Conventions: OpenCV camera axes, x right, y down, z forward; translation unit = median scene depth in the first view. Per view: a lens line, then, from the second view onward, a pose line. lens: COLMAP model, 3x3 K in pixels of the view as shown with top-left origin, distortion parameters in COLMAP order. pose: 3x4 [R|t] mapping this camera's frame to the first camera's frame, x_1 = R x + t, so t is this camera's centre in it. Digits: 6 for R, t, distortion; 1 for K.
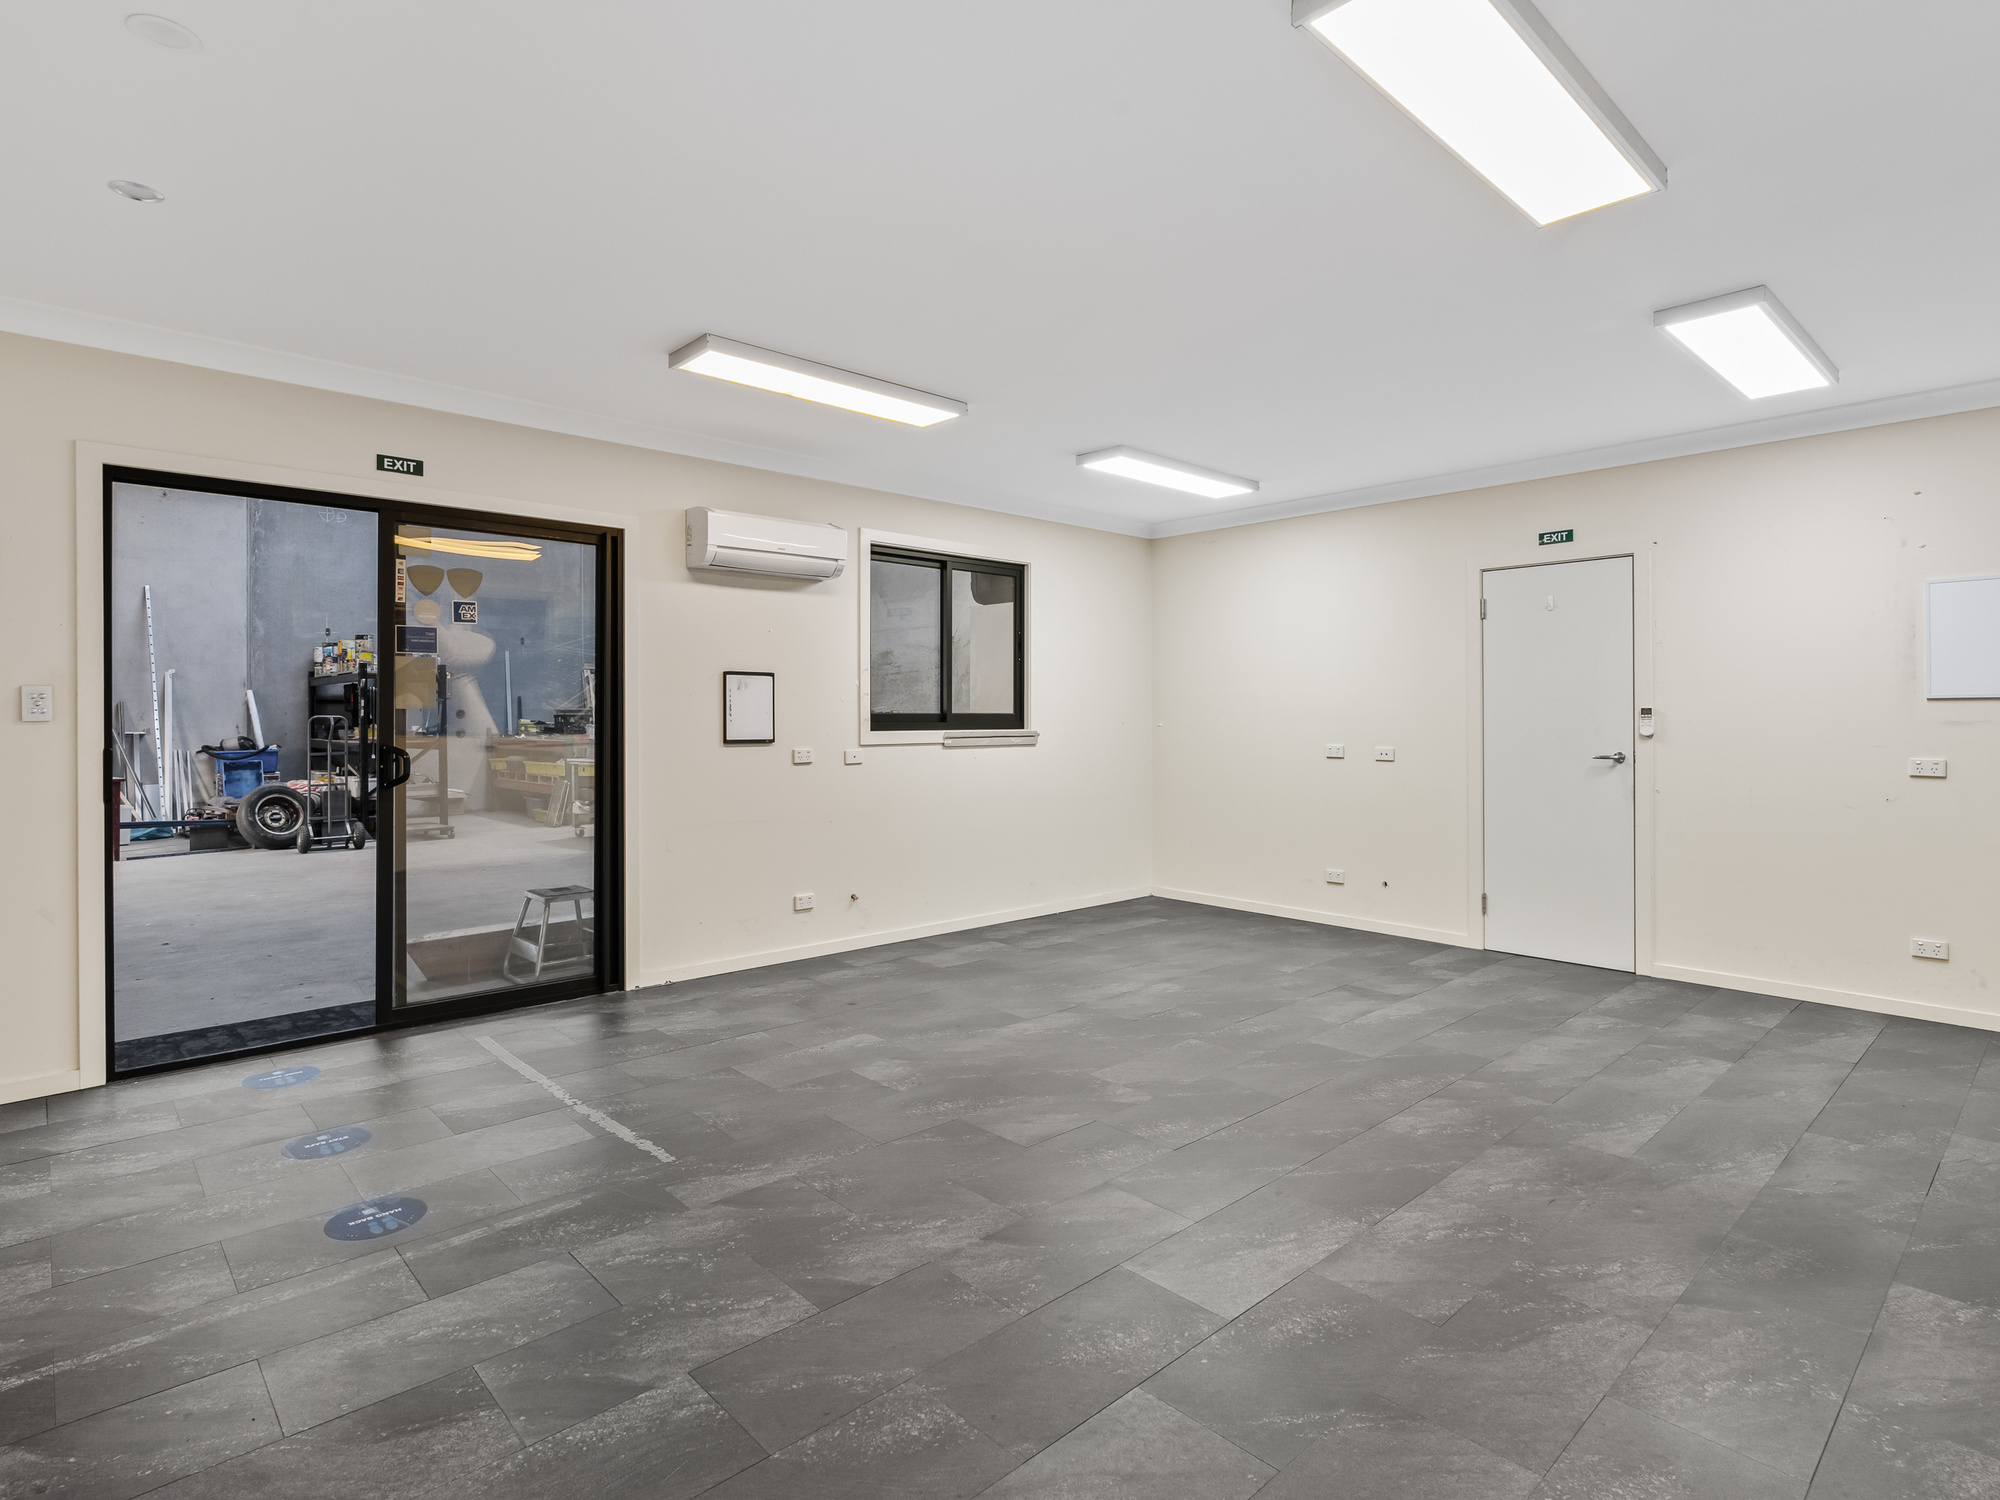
lens RADIAL K [[1020.3, 0, 1001.1], [0, 1020.3, 736.0], [0, 0, 1]] dist [-0.005391, 0.000771]
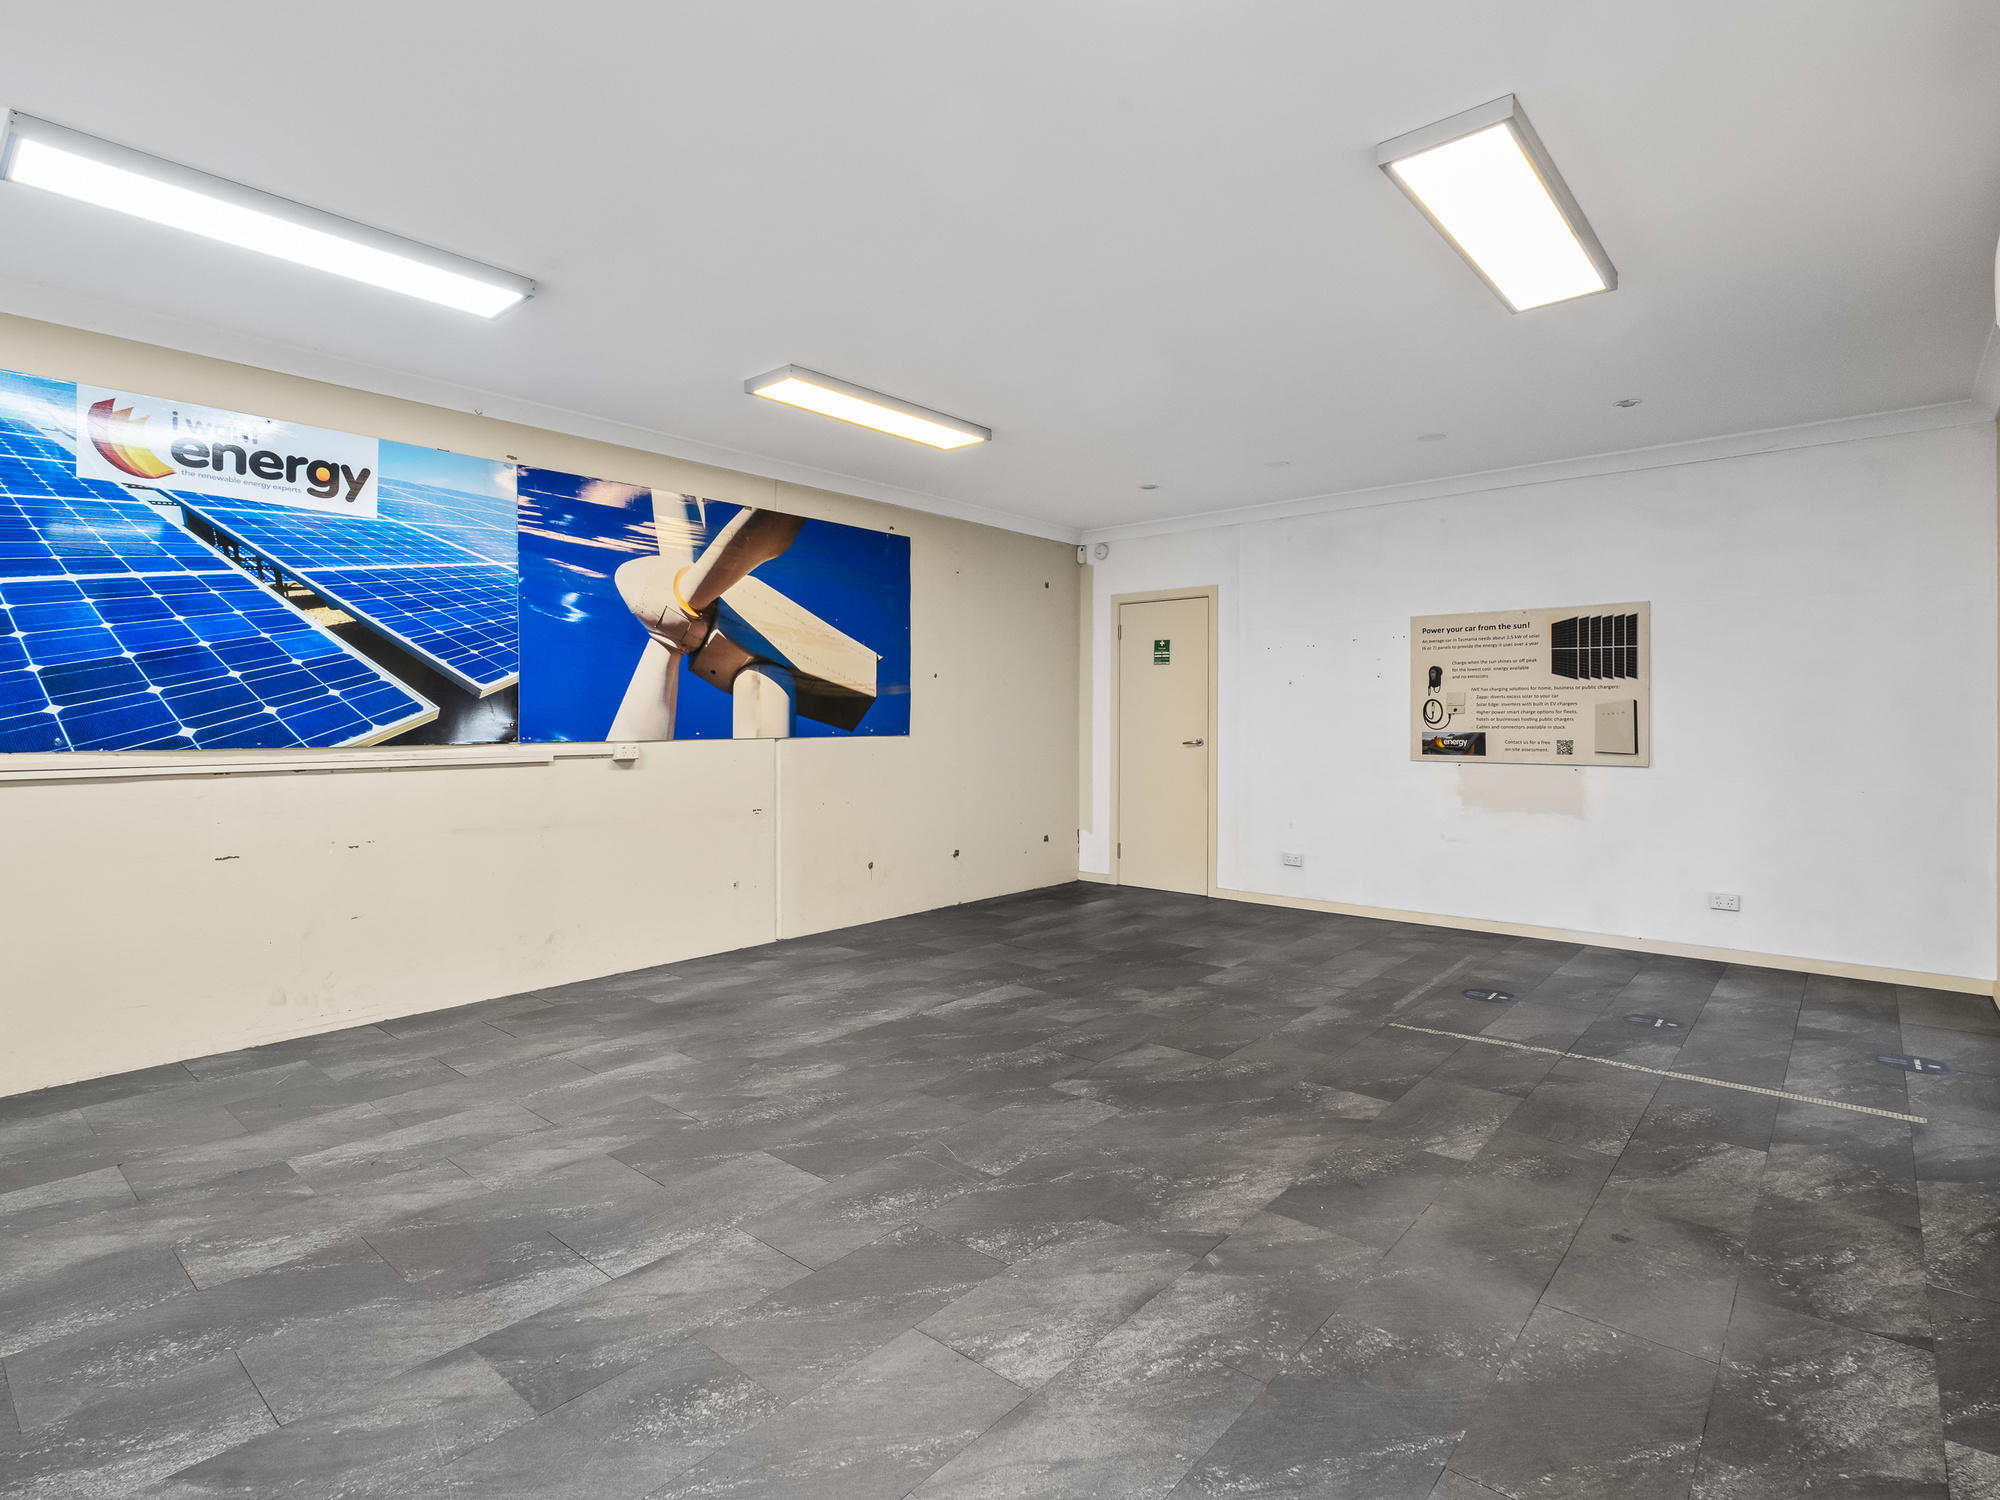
lens RADIAL K [[1018.7, 0, 1000.0], [0, 1018.7, 750.0], [0, 0, 1]] dist [0.000238, -0.000214]
pose [[-0.993494, 0.004565, -0.113794, 0.306337], [-0.001019, 0.998800, 0.048968, -0.020213], [0.113881, 0.048765, -0.992297, 1.950501]]
